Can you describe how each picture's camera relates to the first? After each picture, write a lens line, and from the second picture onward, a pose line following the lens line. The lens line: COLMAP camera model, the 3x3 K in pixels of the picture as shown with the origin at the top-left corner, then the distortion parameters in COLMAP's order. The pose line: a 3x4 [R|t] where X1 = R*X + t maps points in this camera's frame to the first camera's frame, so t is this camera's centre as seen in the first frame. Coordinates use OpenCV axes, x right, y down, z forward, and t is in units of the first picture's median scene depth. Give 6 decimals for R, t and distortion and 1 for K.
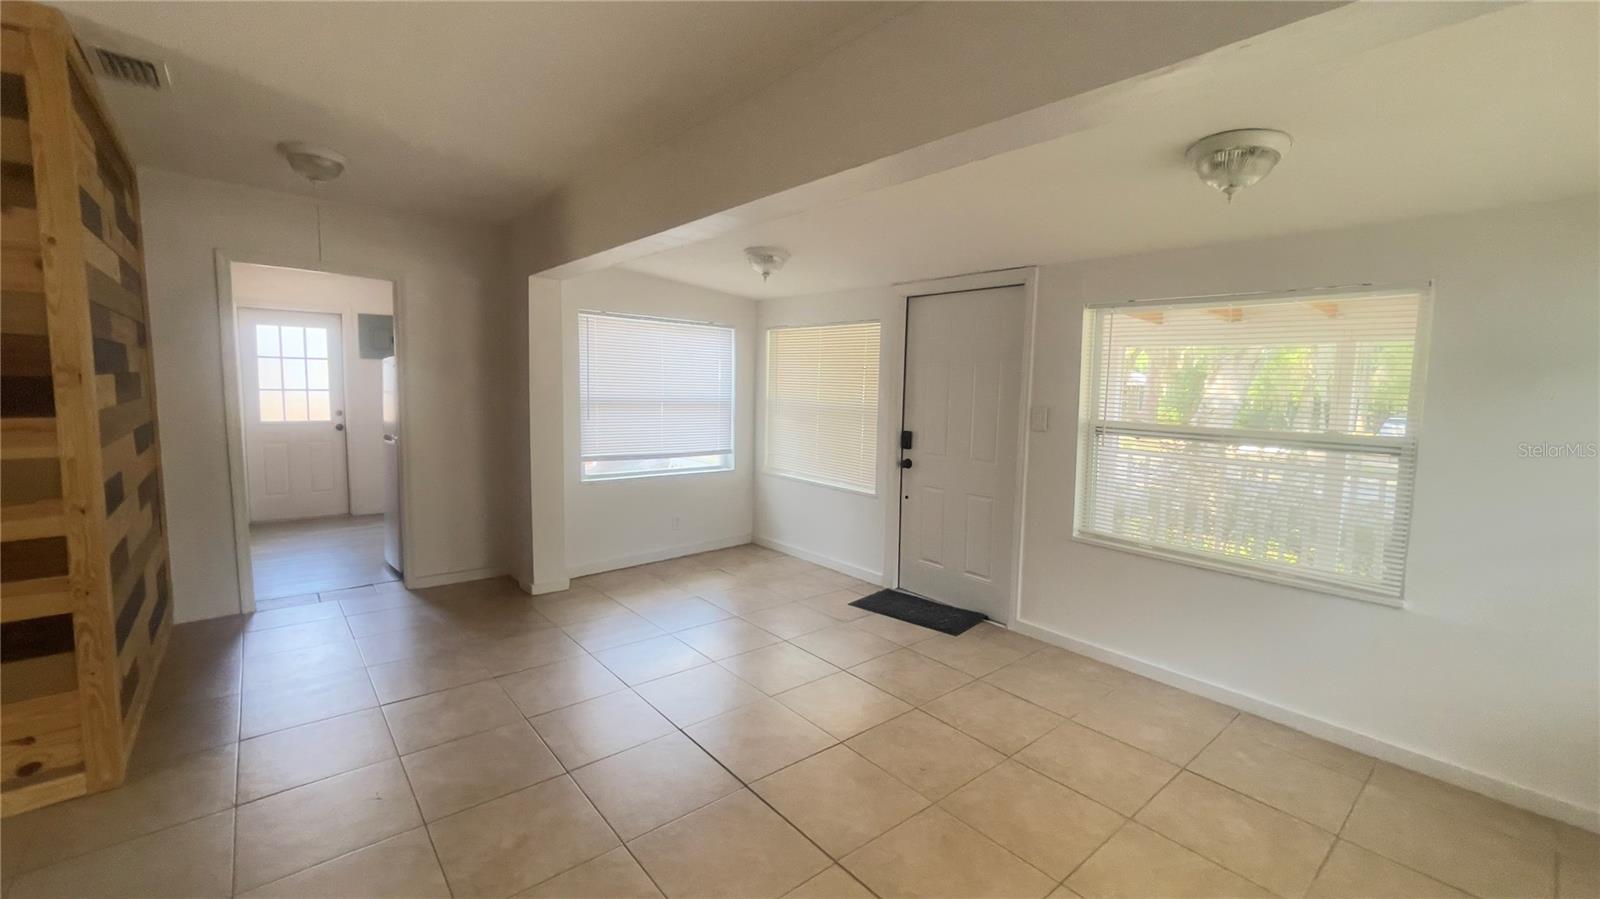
lens RADIAL K [[650.3, 0, 788.4], [0, 650.3, 448.1], [0, 0, 1]] dist [-0.000392, 0.000526]
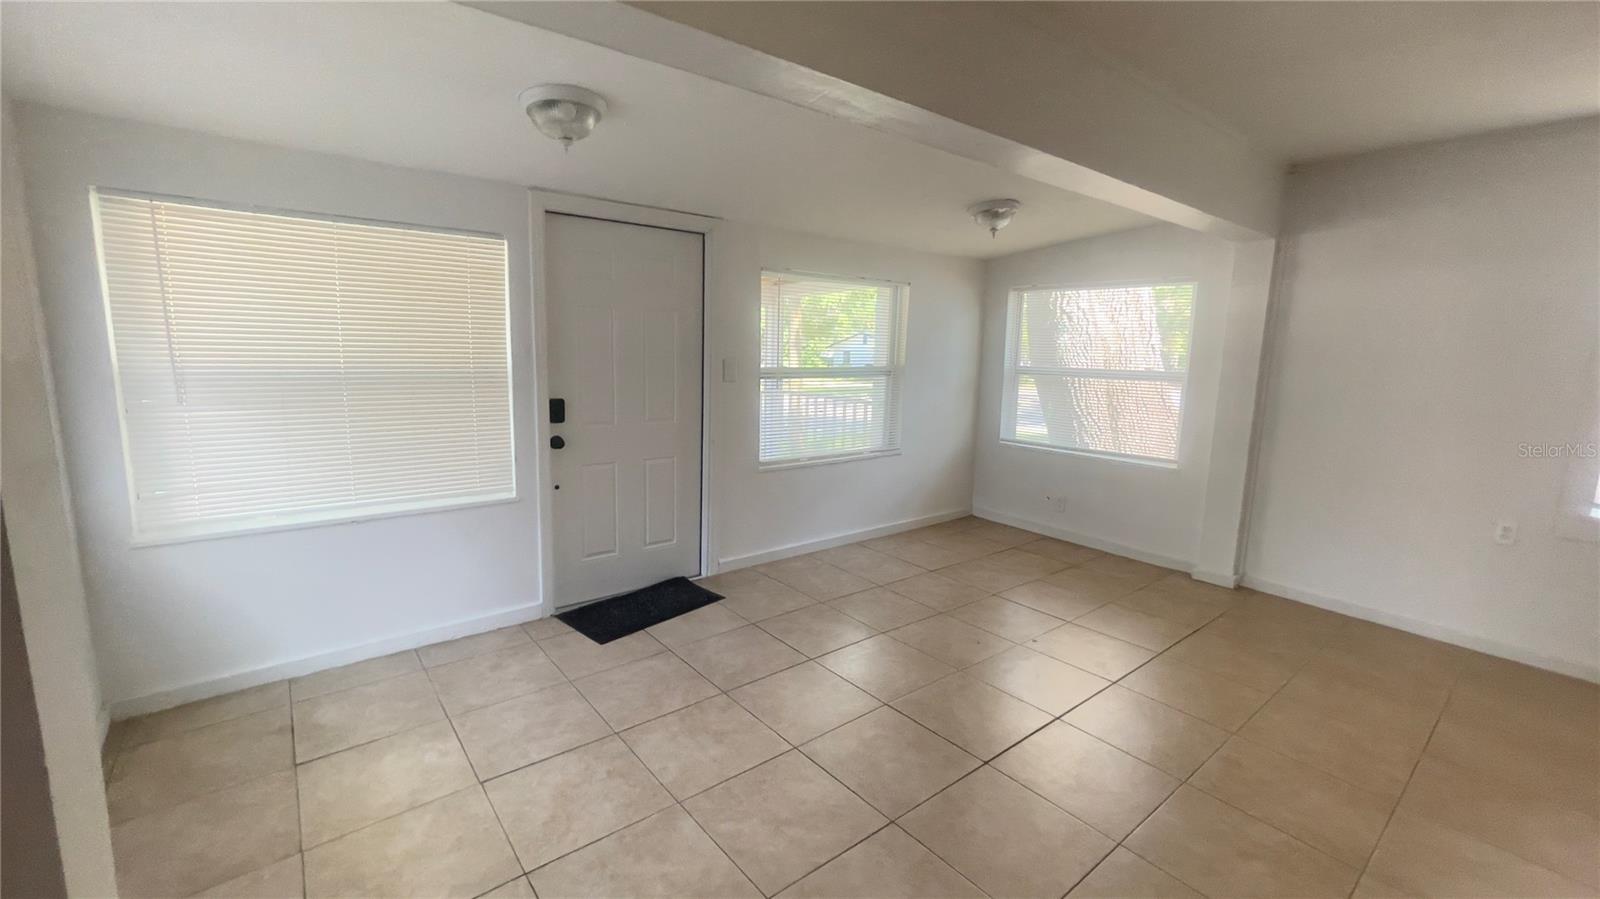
lens RADIAL K [[650.3, 0, 799.2], [0, 650.3, 452.0], [0, 0, 1]] dist [-0.000392, 0.000526]
pose [[0.009103, -0.185758, 0.982553, -0.497037], [0.085516, 0.979139, 0.184320, -0.071952], [-0.996295, 0.082346, 0.024798, 0.639614]]
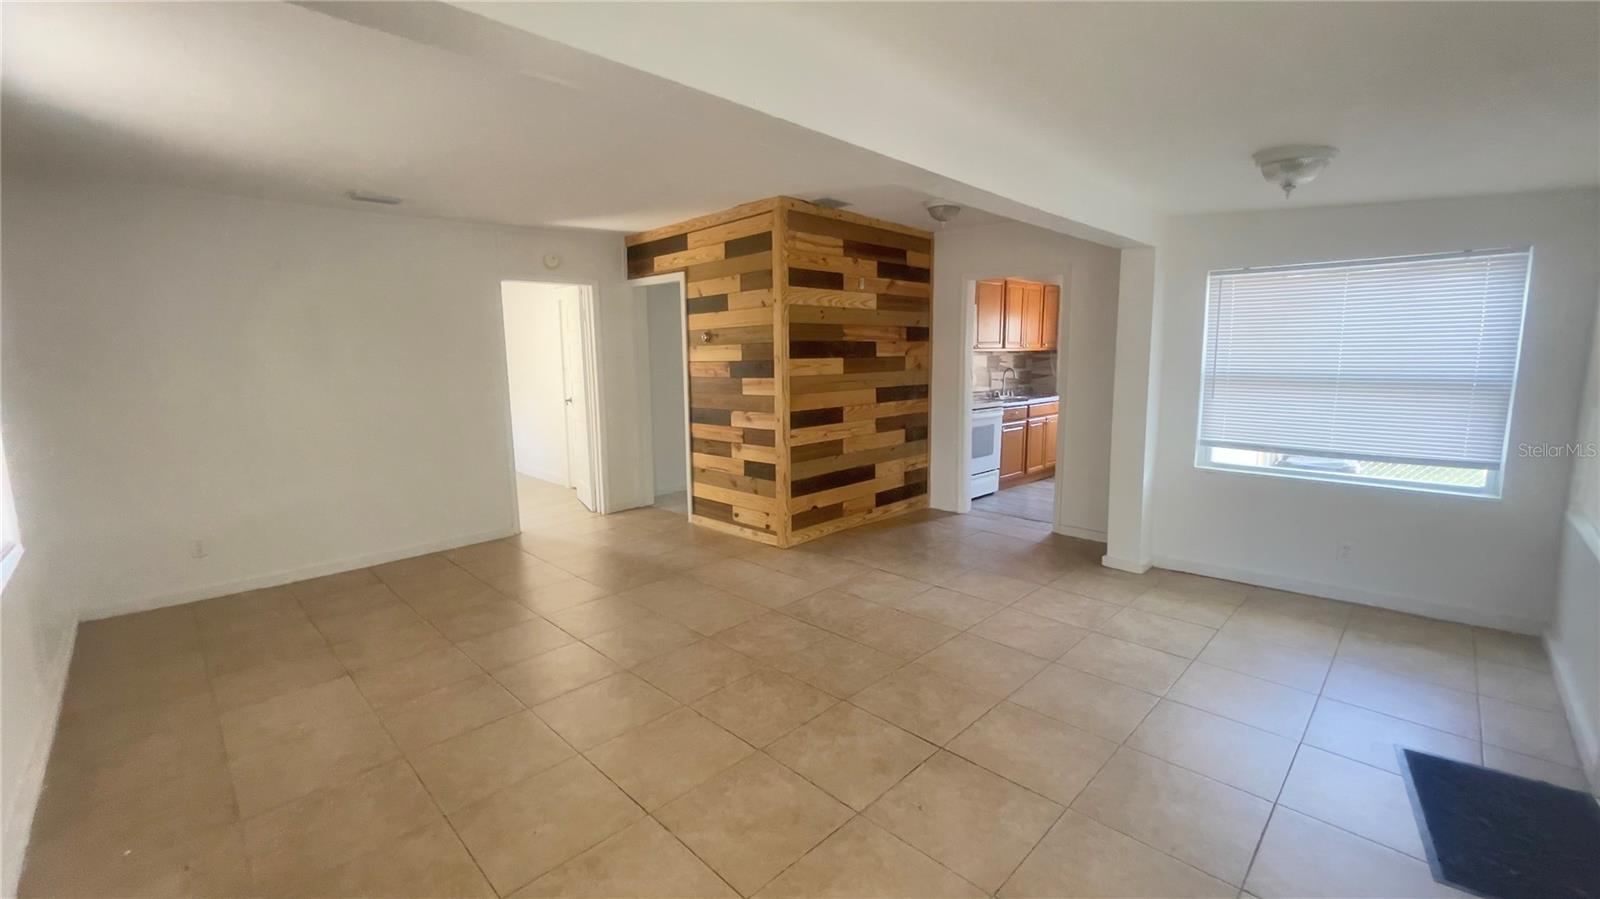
lens RADIAL K [[650.3, 0, 799.3], [0, 650.3, 449.8], [0, 0, 1]] dist [-0.000392, 0.000526]
pose [[0.097632, 0.120680, -0.987879, 0.487173], [-0.084894, 0.990013, 0.112551, -0.025719], [0.991595, 0.072877, 0.106902, 0.359252]]
